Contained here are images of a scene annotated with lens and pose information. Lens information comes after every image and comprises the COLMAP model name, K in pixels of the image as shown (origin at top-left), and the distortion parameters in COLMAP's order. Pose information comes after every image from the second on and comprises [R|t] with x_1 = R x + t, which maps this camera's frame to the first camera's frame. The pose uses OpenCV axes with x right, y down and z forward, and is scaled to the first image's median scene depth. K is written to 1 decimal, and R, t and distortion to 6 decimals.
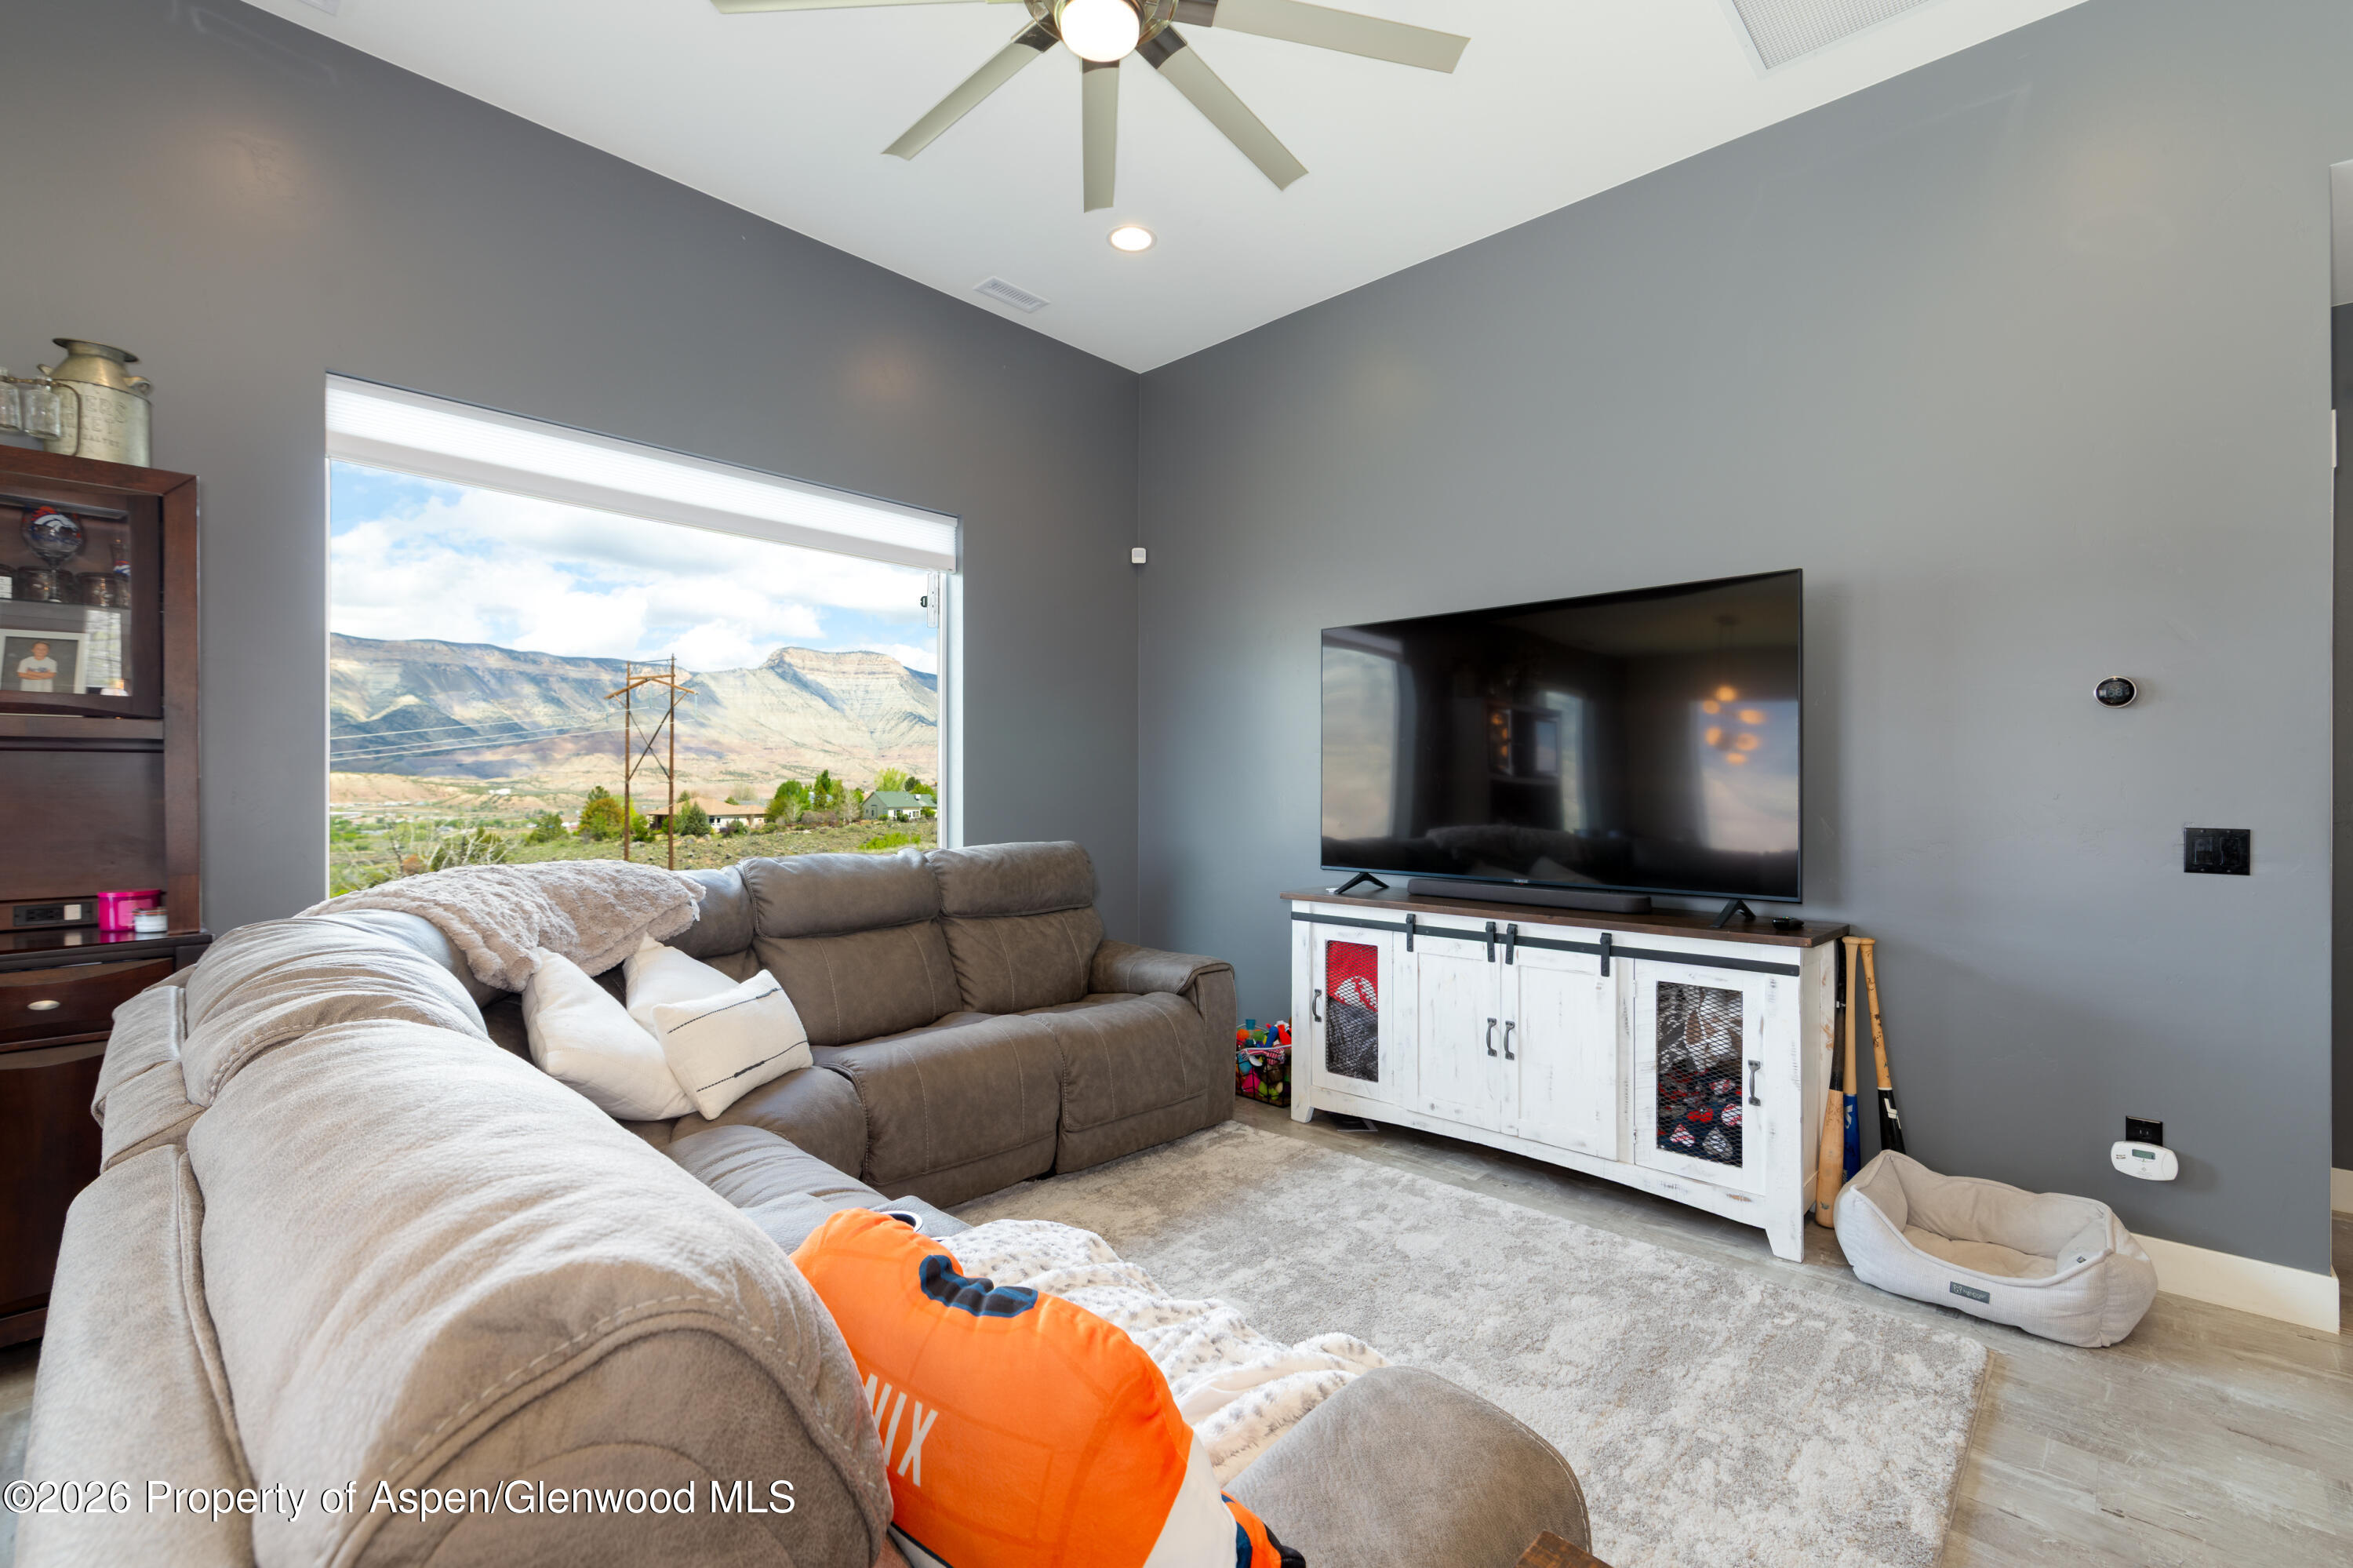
lens RADIAL K [[1019.0, 0, 1190.2], [0, 1019.0, 783.8], [0, 0, 1]] dist [-0.000173, -0.000472]
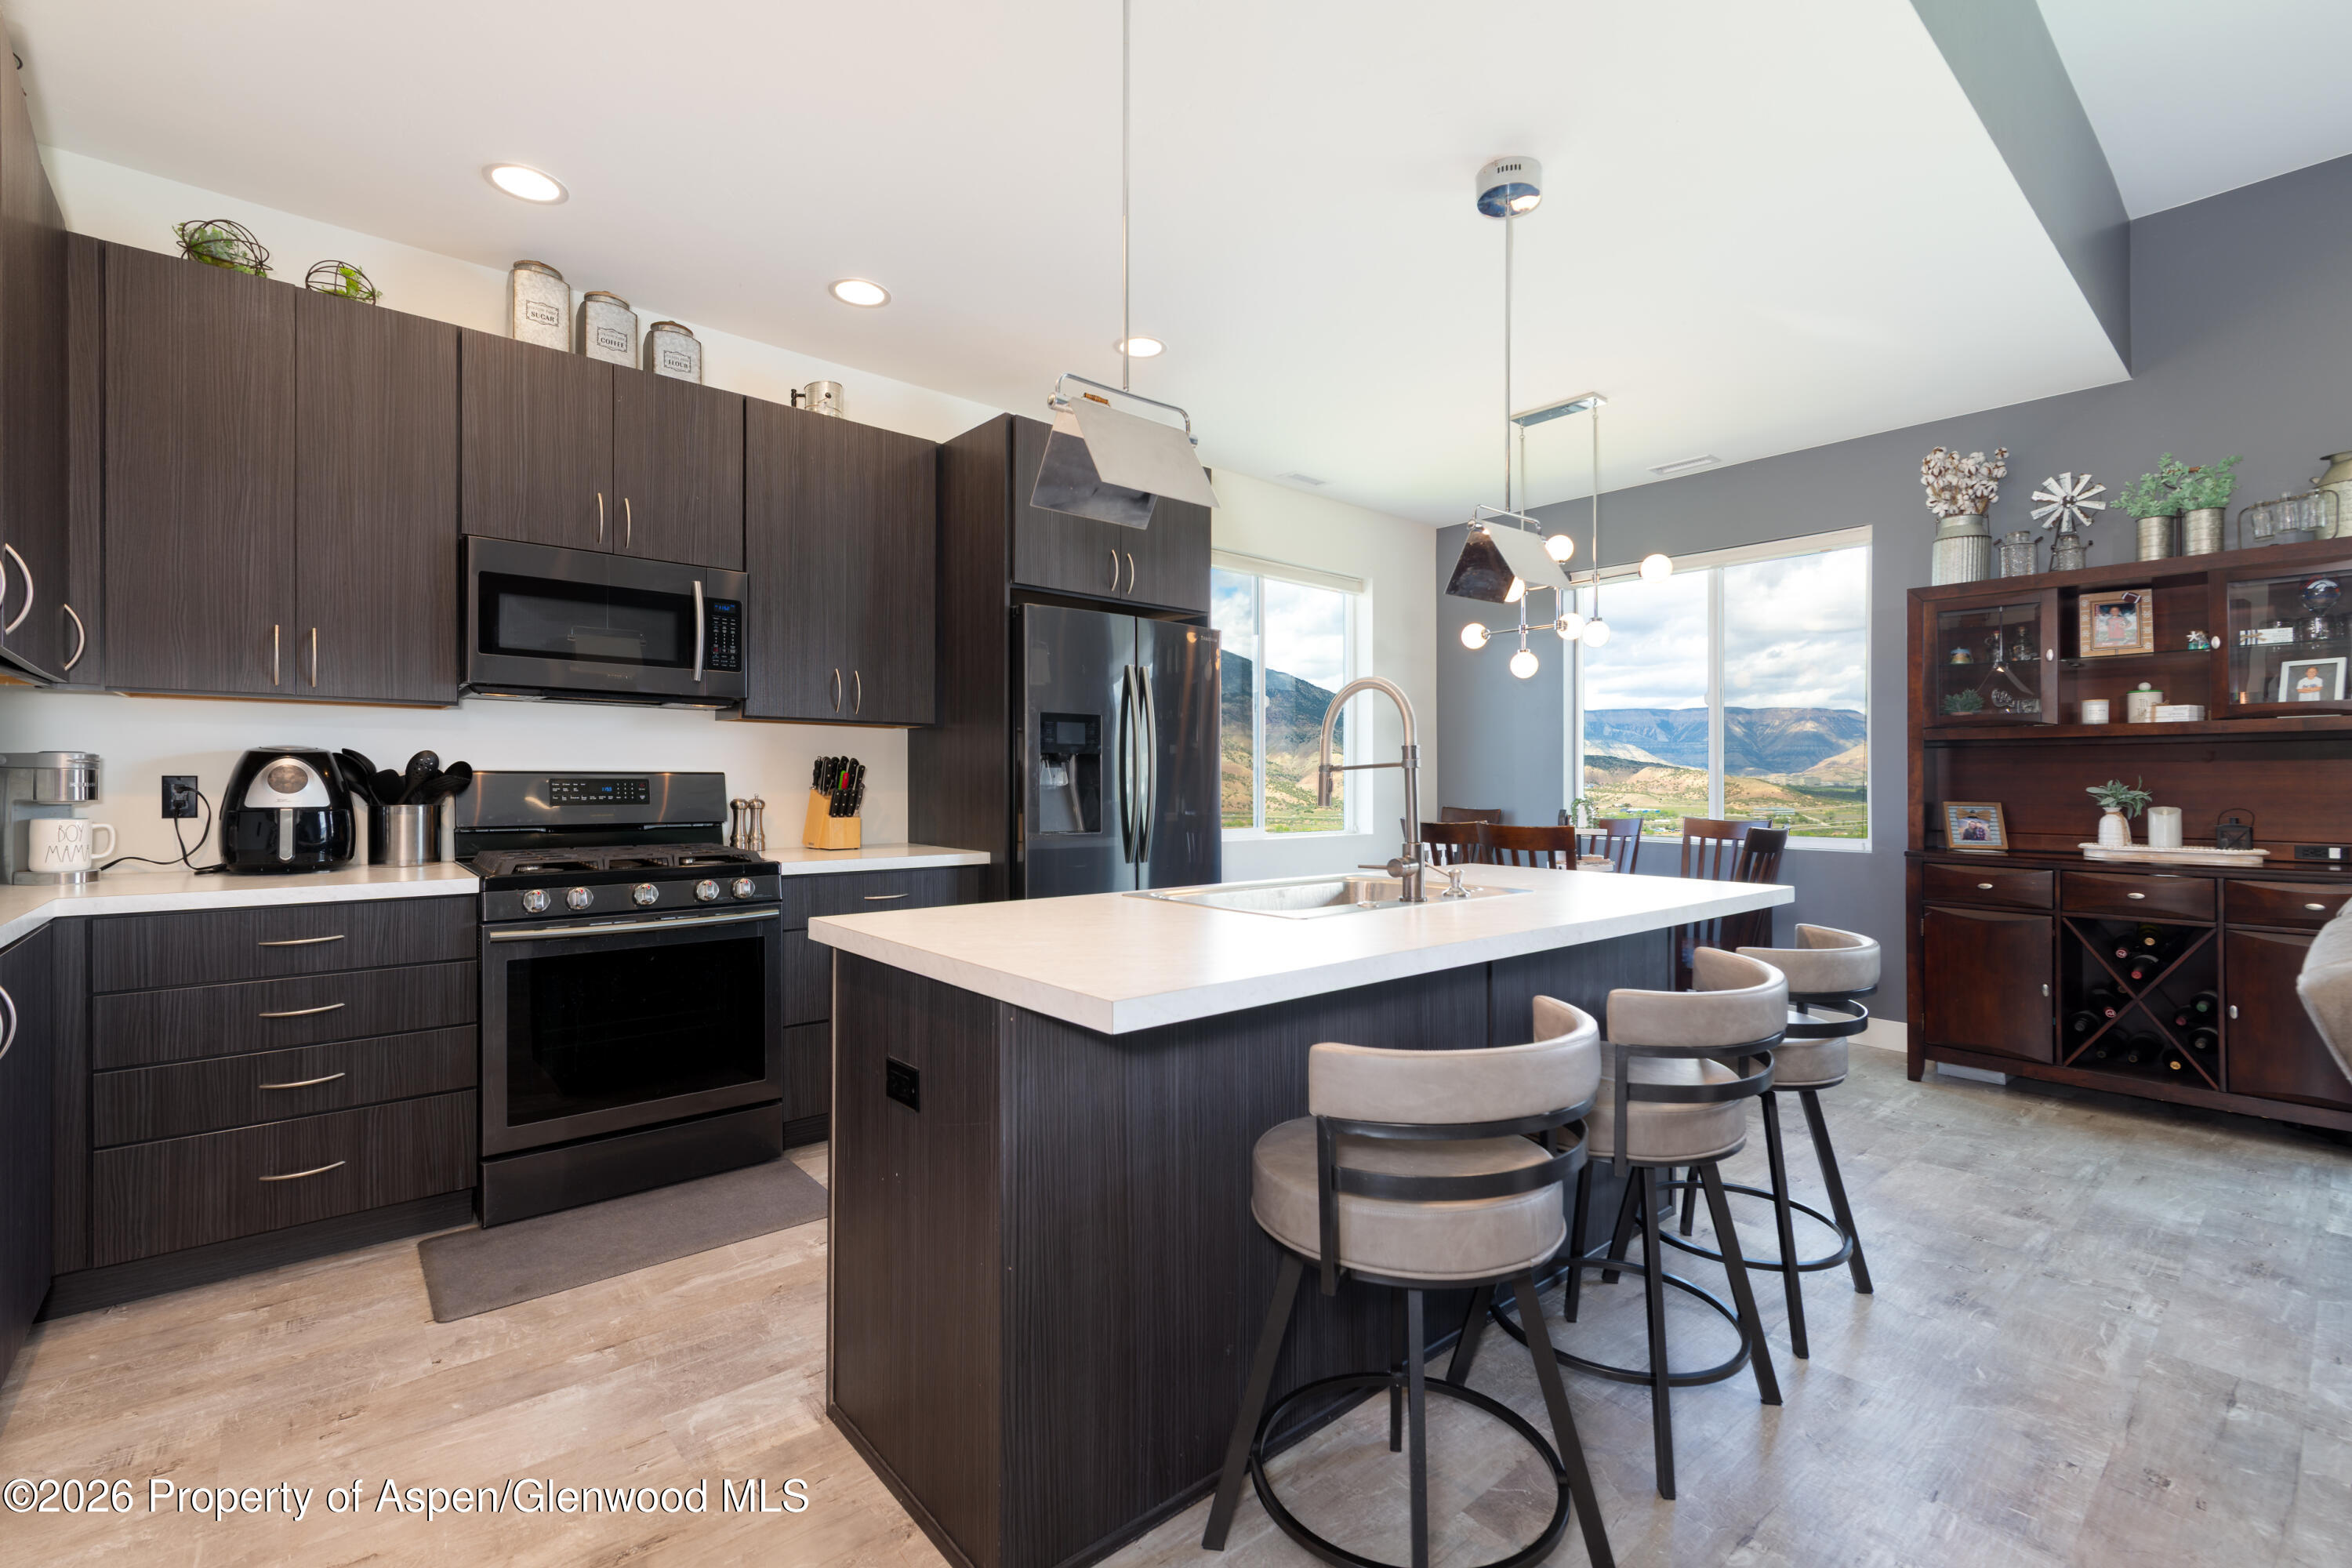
lens RADIAL K [[1018.5, 0, 1189.7], [0, 1018.5, 783.8], [0, 0, 1]] dist [-0.000173, -0.000472]
pose [[-0.105275, -0.000962, -0.994443, 0.340505], [-0.000788, 0.999999, -0.000884, 0.022087], [0.994443, 0.000691, -0.105276, -0.309486]]
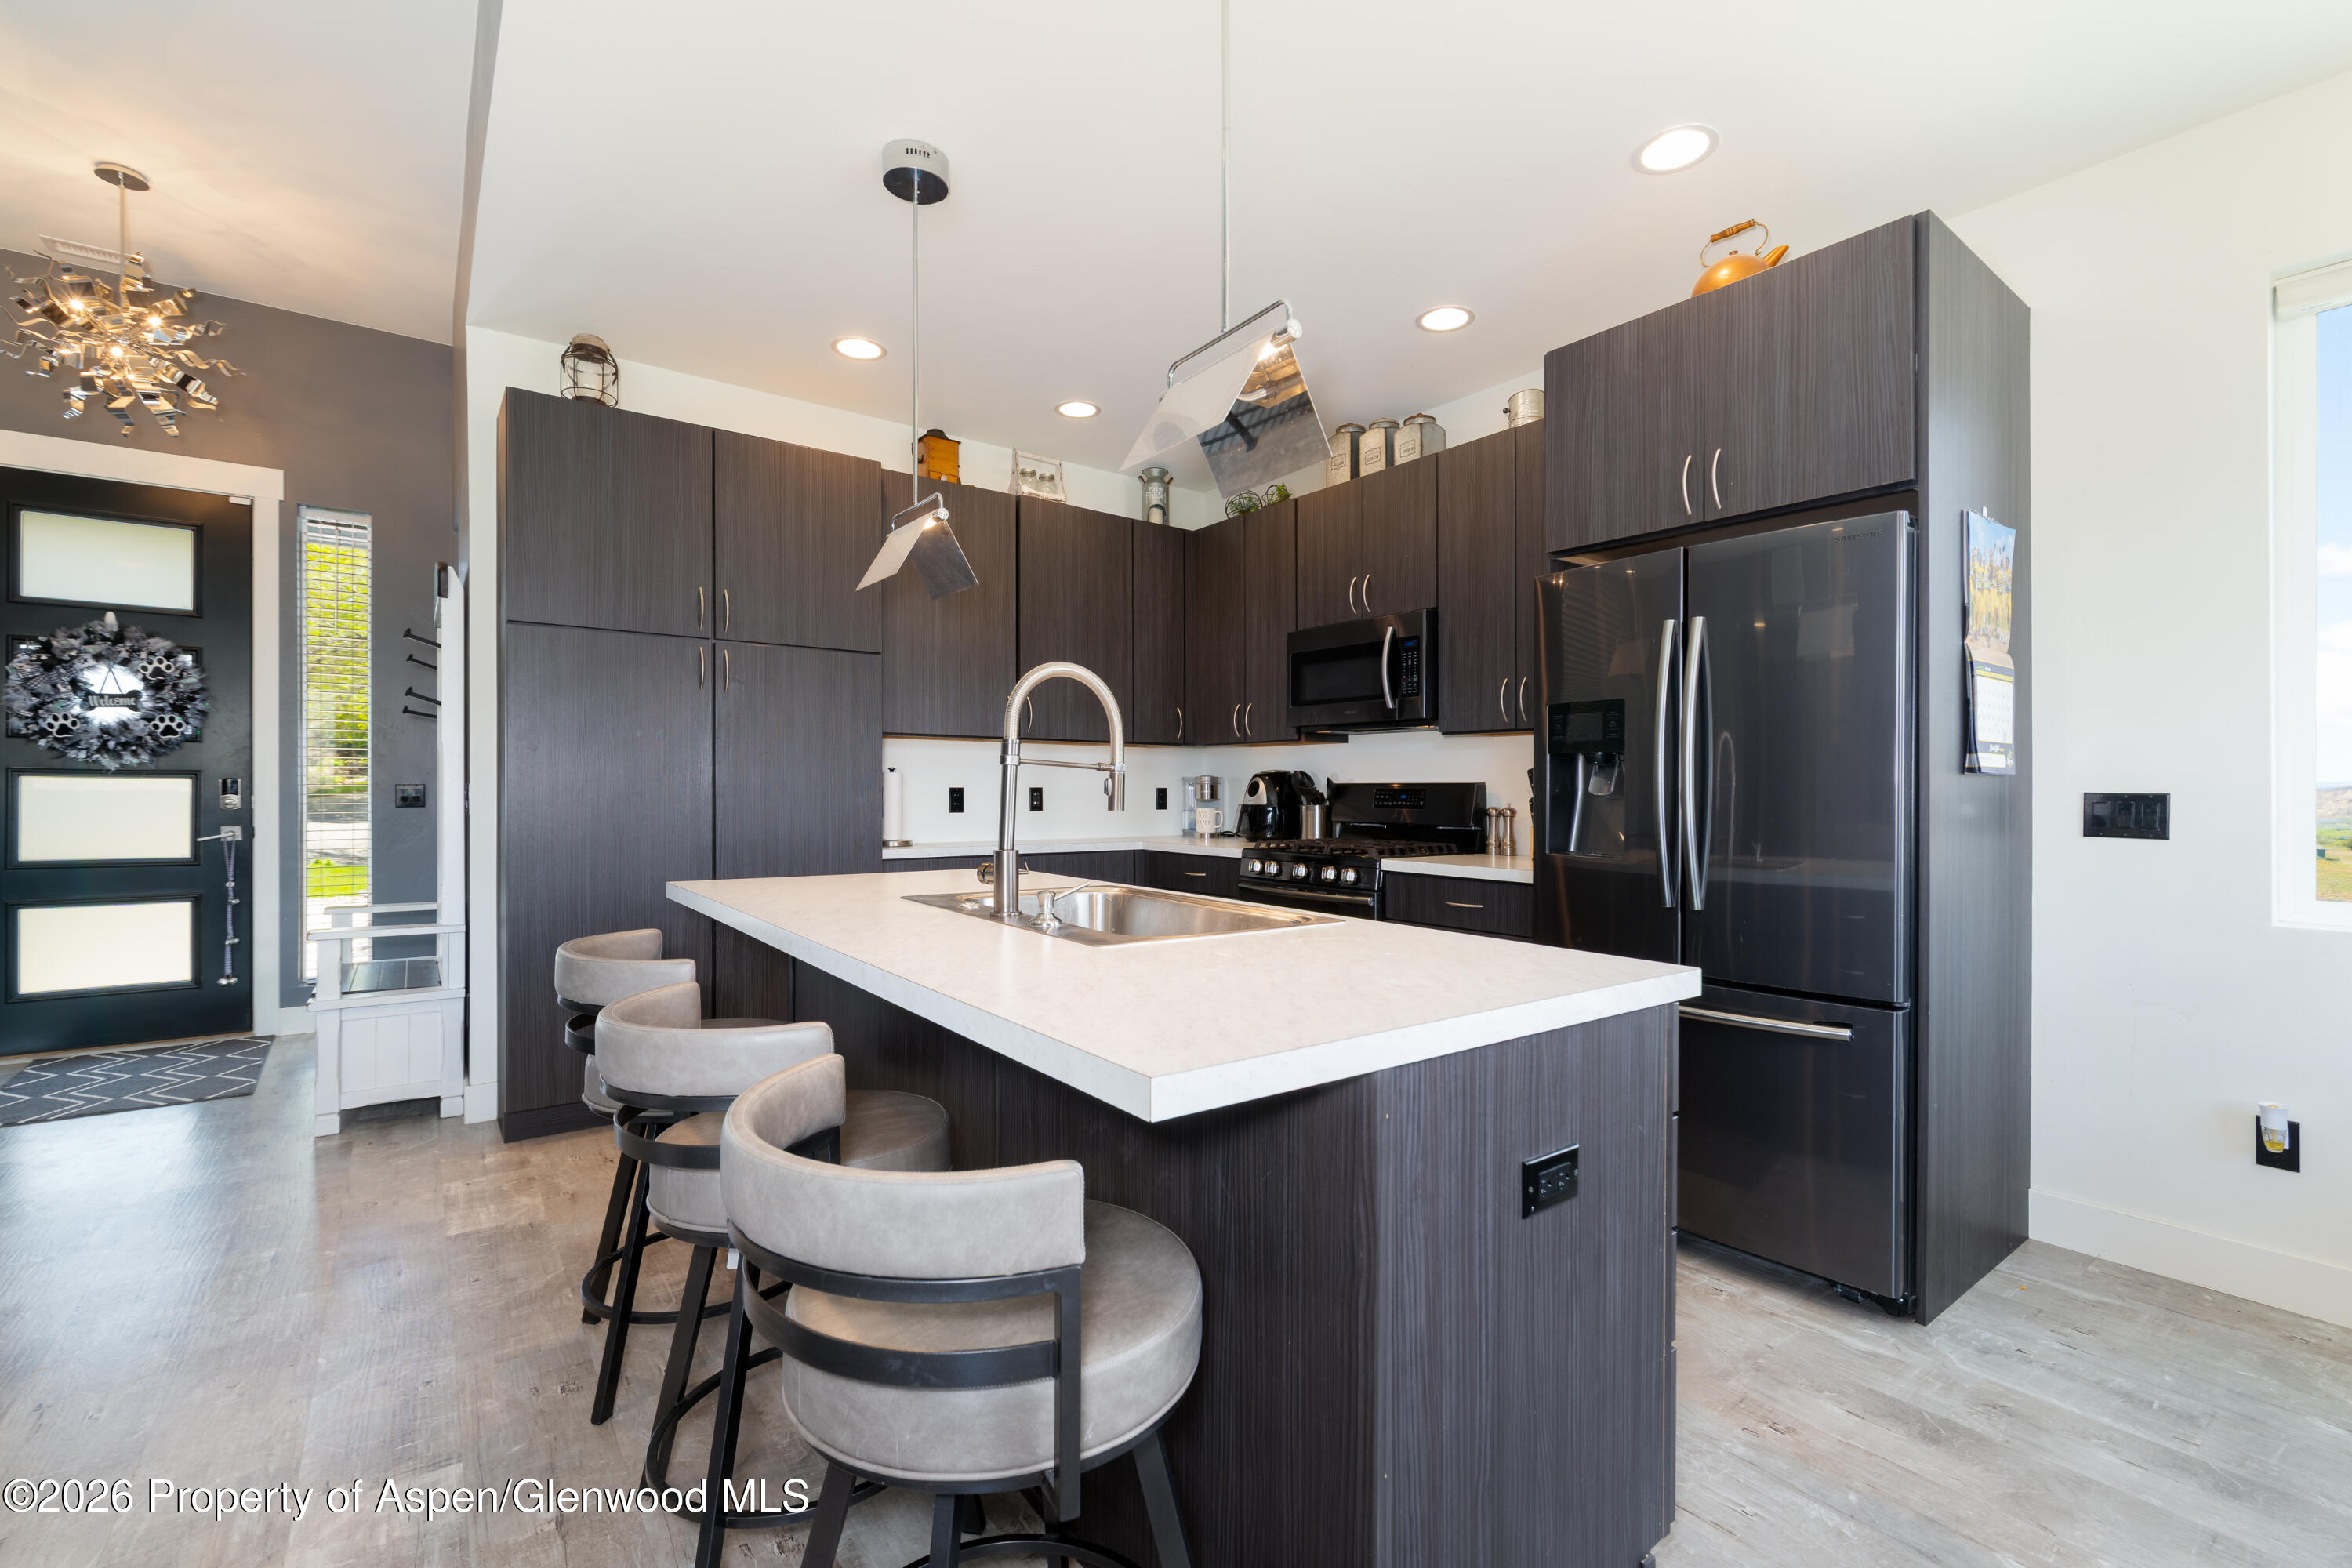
lens RADIAL K [[1018.5, 0, 1189.7], [0, 1018.5, 783.8], [0, 0, 1]] dist [-0.000173, -0.000472]
pose [[-0.985061, -0.008067, 0.172014, -0.497259], [-0.009881, 0.999904, -0.009693, 0.025790], [-0.171920, -0.011248, -0.985047, 0.293221]]
